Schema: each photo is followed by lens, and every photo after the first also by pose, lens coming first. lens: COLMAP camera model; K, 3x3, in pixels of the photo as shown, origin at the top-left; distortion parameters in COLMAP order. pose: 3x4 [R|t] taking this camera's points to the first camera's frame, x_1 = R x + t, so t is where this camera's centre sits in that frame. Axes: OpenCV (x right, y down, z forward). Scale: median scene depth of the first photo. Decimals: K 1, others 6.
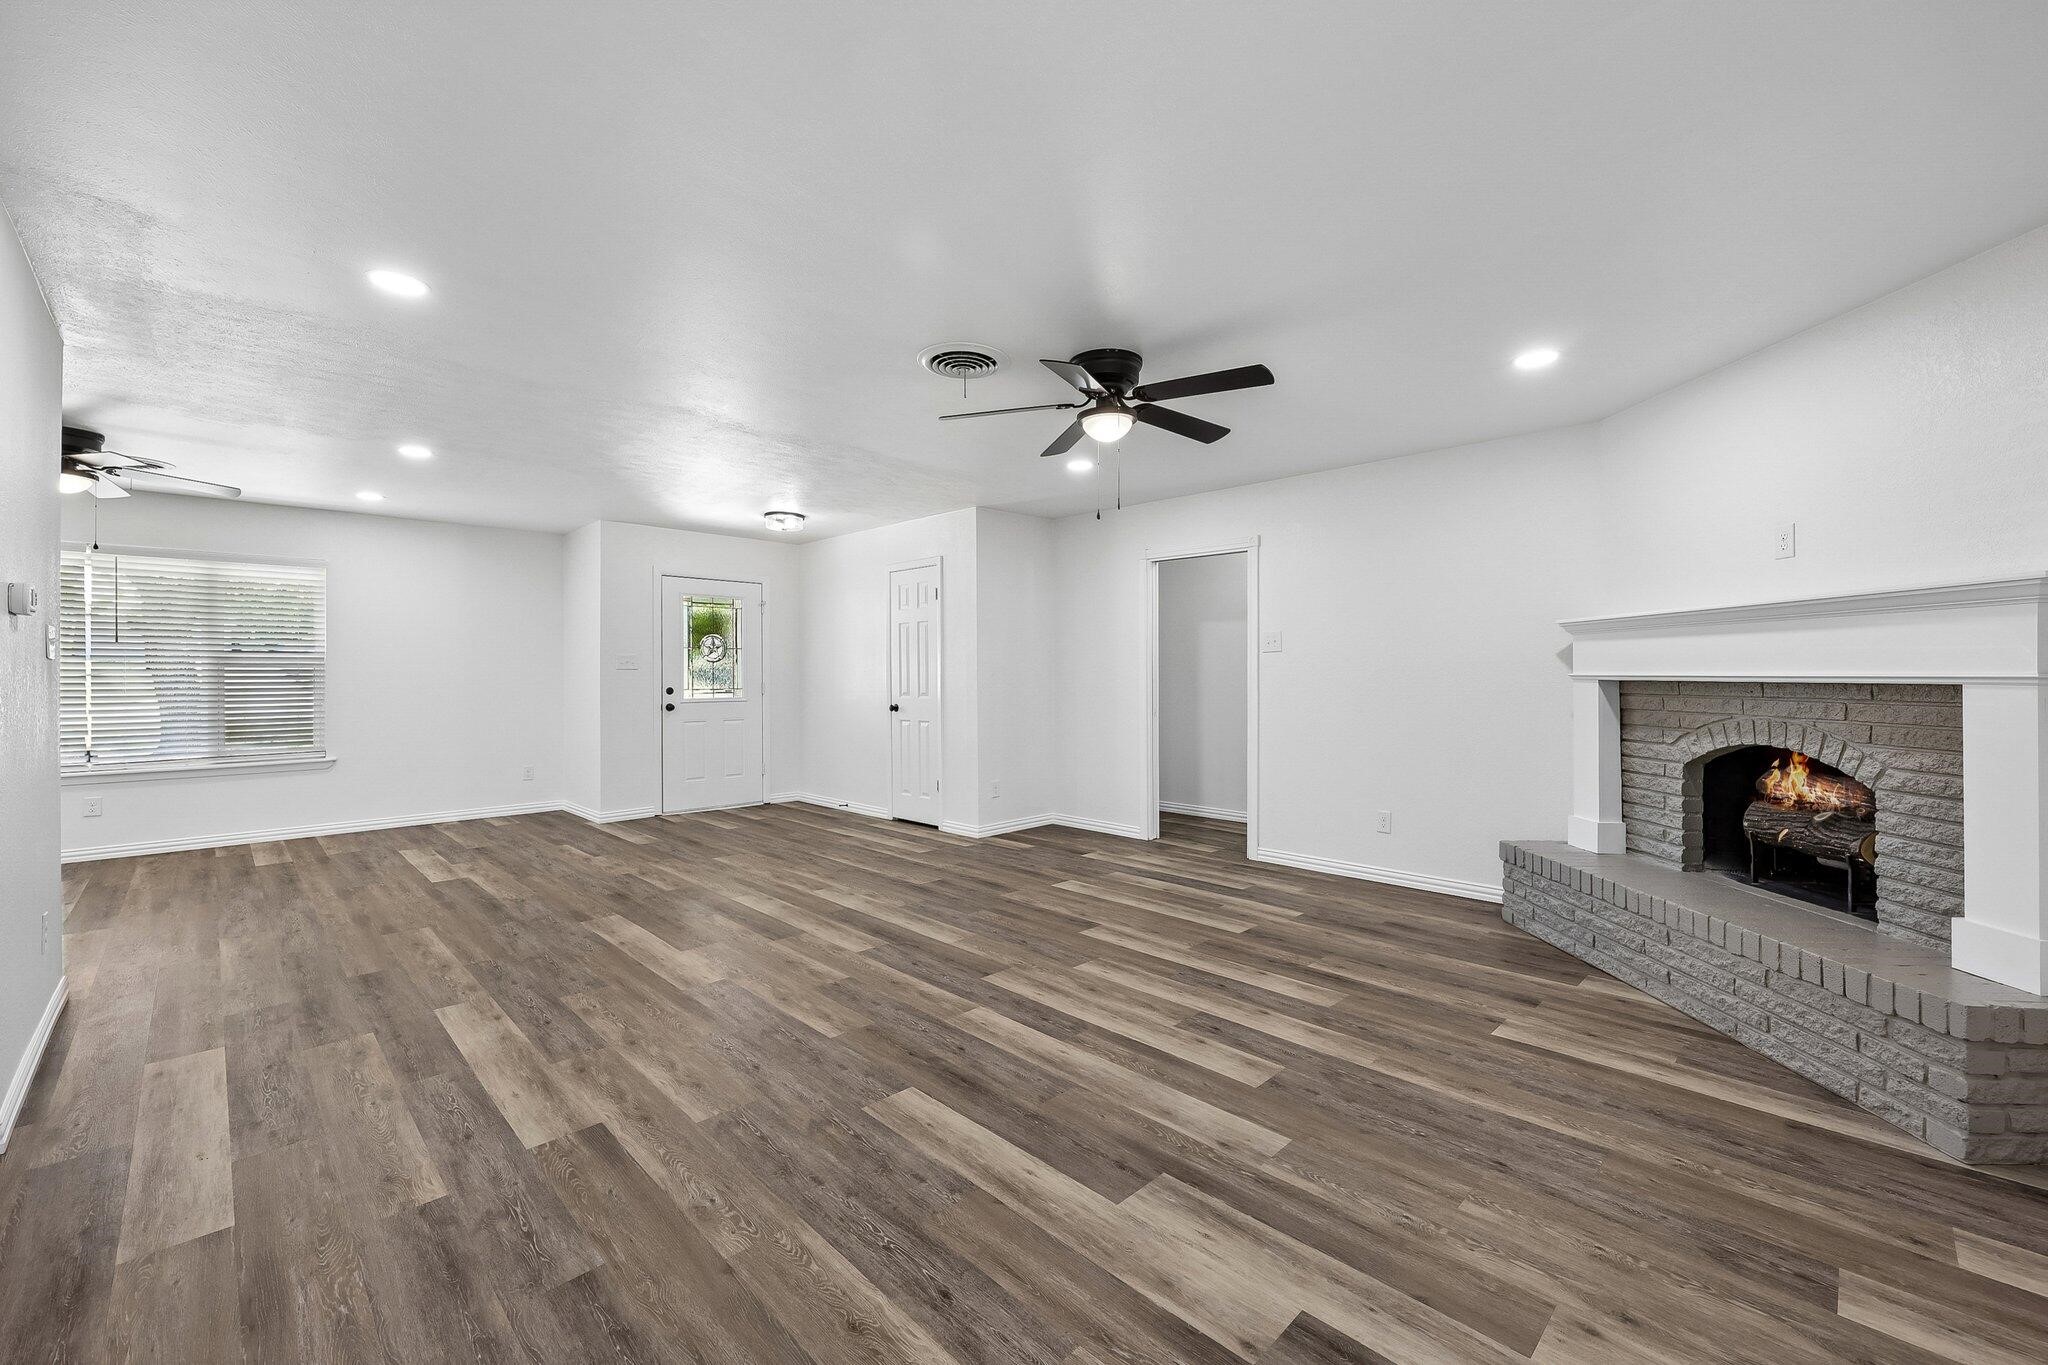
lens RADIAL K [[834.3, 0, 1033.5], [0, 834.3, 675.3], [0, 0, 1]] dist [0.000928, -0.000422]
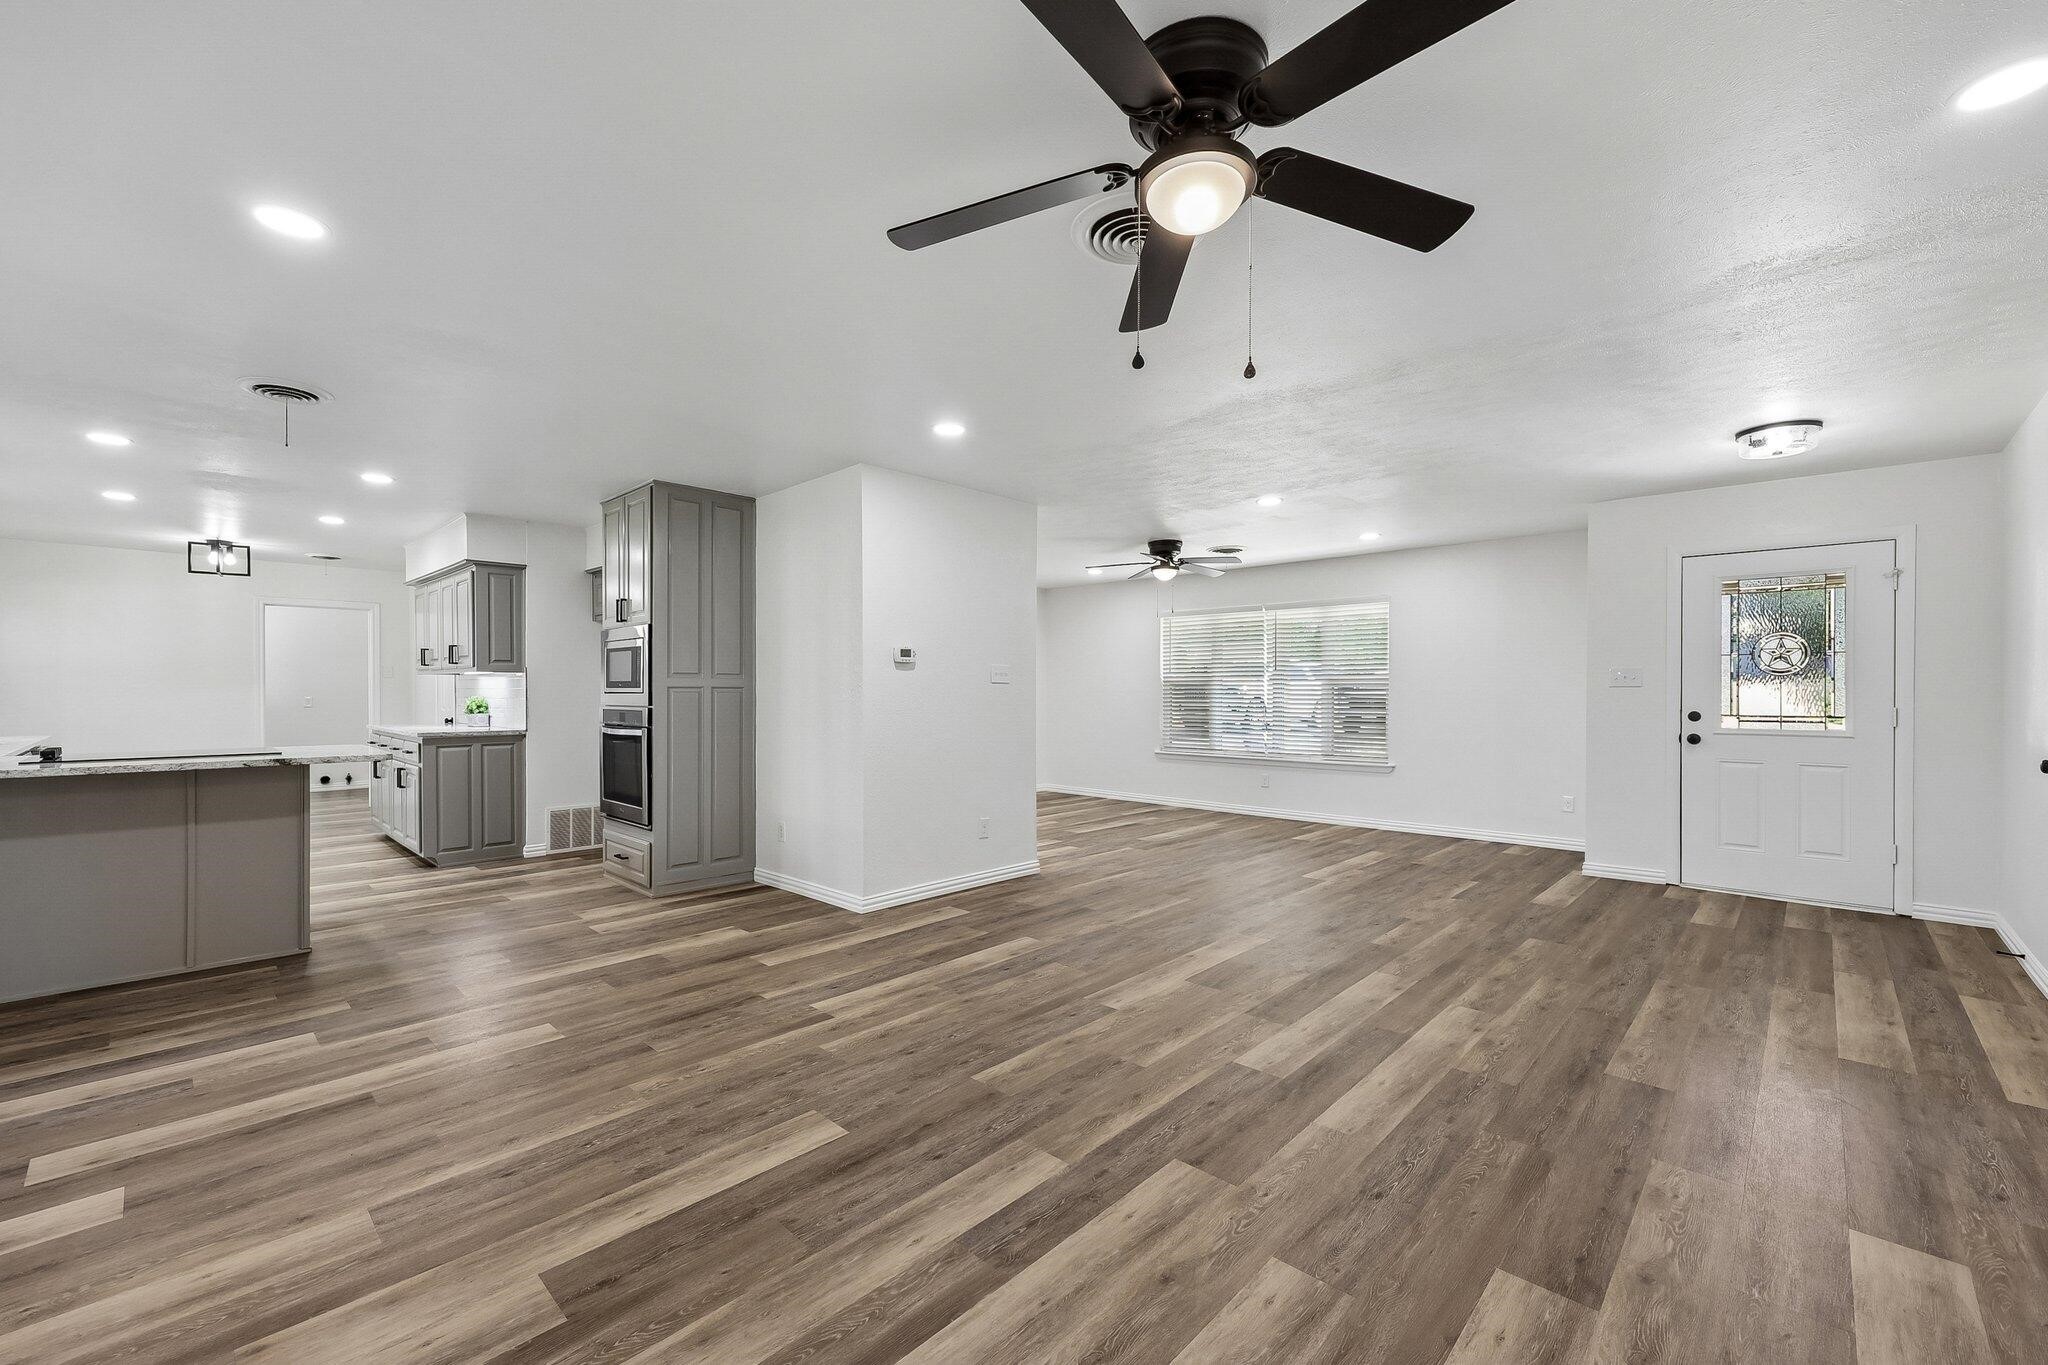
lens RADIAL K [[834.3, 0, 1012.9], [0, 834.3, 684.2], [0, 0, 1]] dist [0.000928, -0.000422]
pose [[0.018694, -0.009535, -0.999780, 0.579519], [-0.003305, 0.999948, -0.009598, 0.001102], [0.999820, 0.003483, 0.018662, 0.849750]]
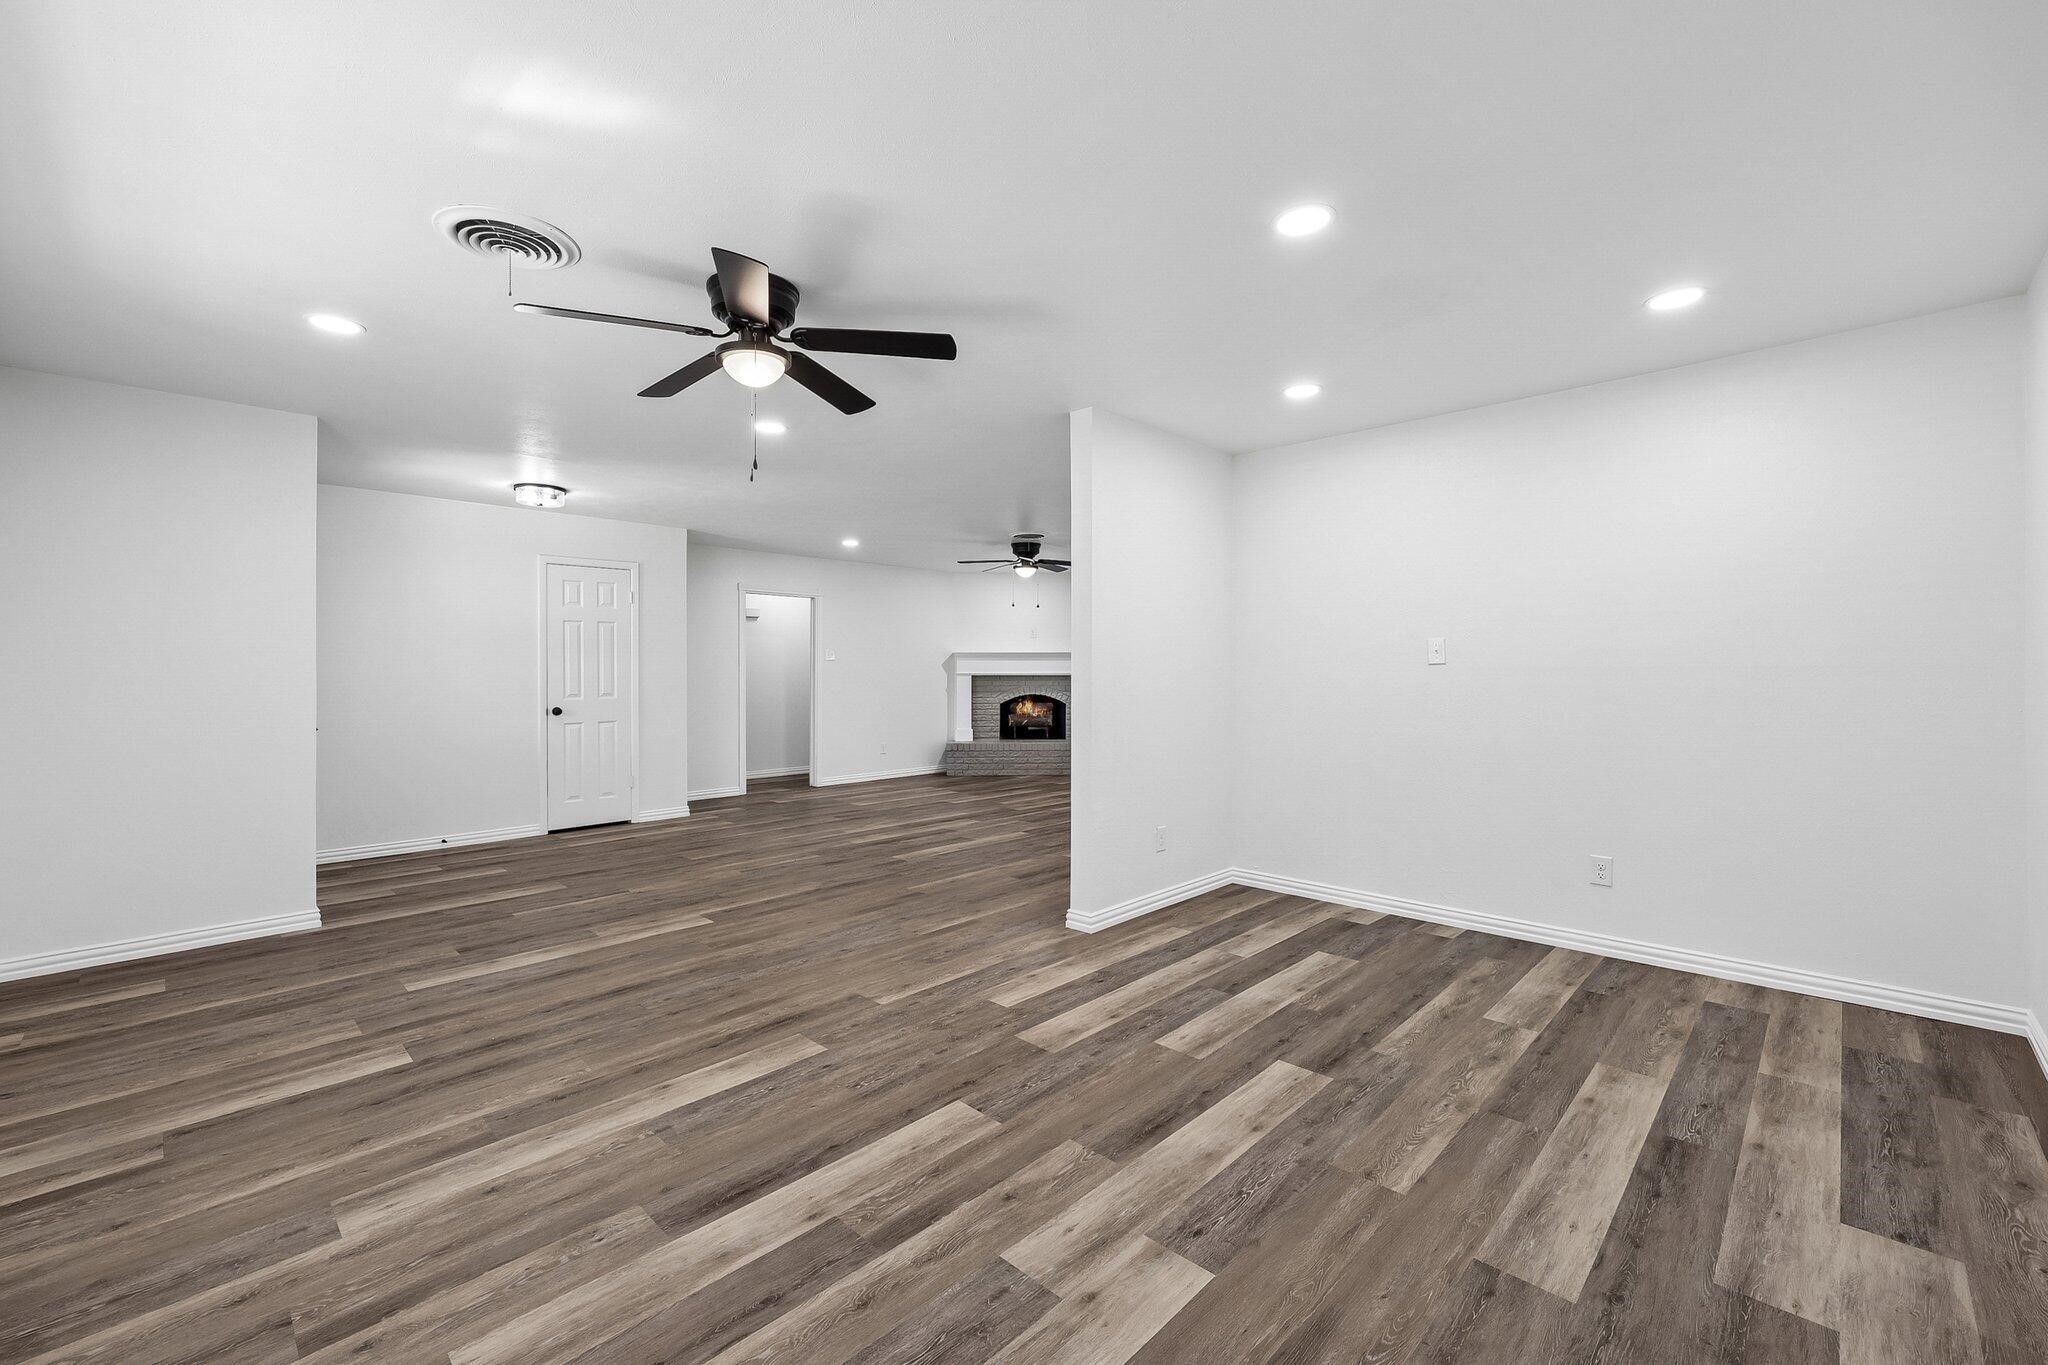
lens RADIAL K [[834.3, 0, 1009.9], [0, 834.3, 682.5], [0, 0, 1]] dist [0.000928, -0.000422]
pose [[-0.009121, -0.008630, 0.999921, -2.232452], [0.008814, 0.999923, 0.008711, 0.007084], [-0.999920, 0.008893, -0.009044, 1.031071]]
